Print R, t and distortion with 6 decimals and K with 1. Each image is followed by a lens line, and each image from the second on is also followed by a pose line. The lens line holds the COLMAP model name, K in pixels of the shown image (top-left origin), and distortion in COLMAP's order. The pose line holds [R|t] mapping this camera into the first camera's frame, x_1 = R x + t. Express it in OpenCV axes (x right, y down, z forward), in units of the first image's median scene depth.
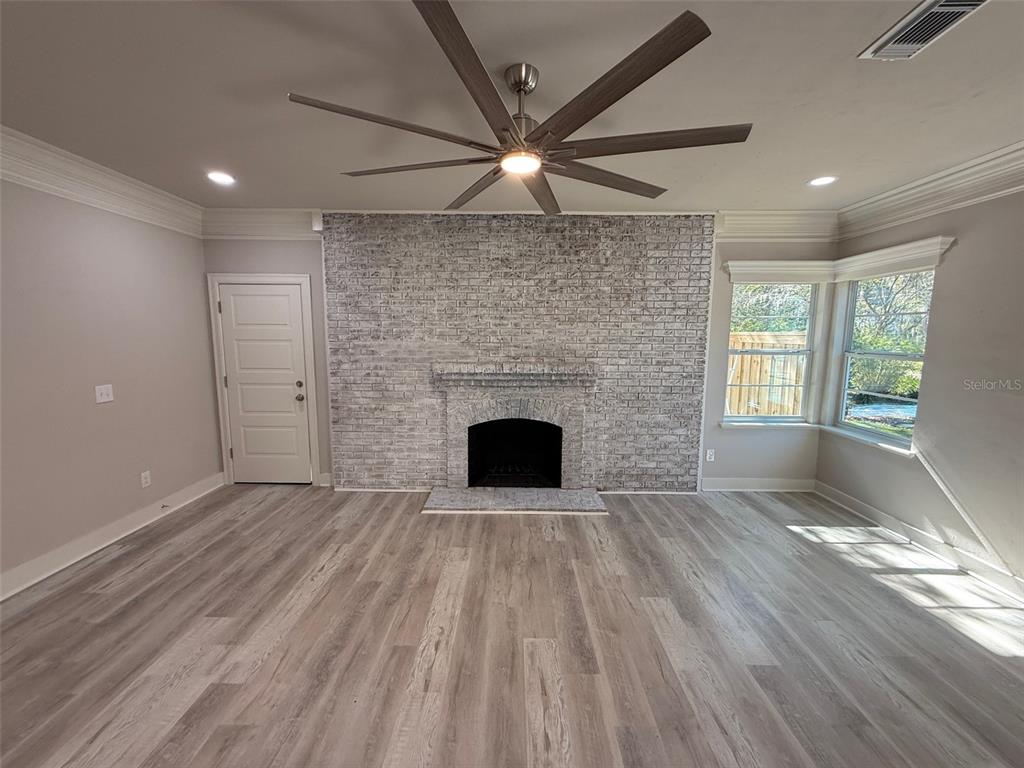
lens RADIAL K [[406.8, 0, 509.9], [0, 406.8, 383.0], [0, 0, 1]] dist [-0.000941, -0.000431]
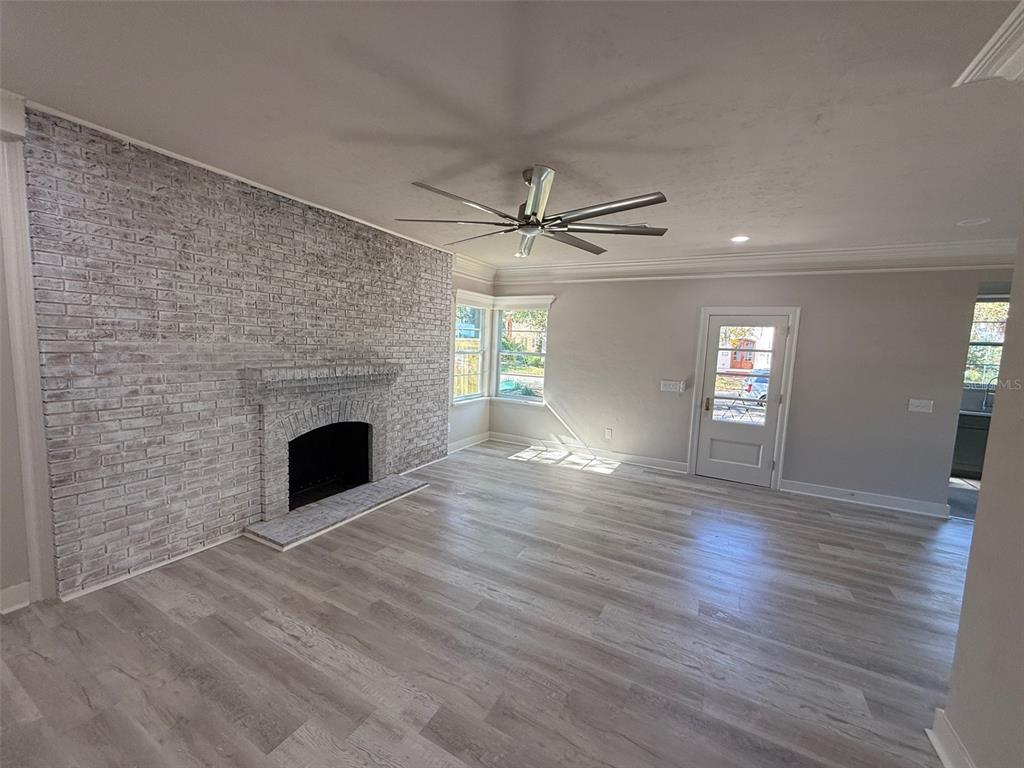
lens RADIAL K [[406.8, 0, 509.5], [0, 406.8, 384.4], [0, 0, 1]] dist [-0.000941, -0.000431]
pose [[0.466952, -0.078081, 0.880829, -0.649953], [0.070979, 0.996190, 0.050679, -0.024665], [-0.881429, 0.038856, 0.470715, 0.179092]]
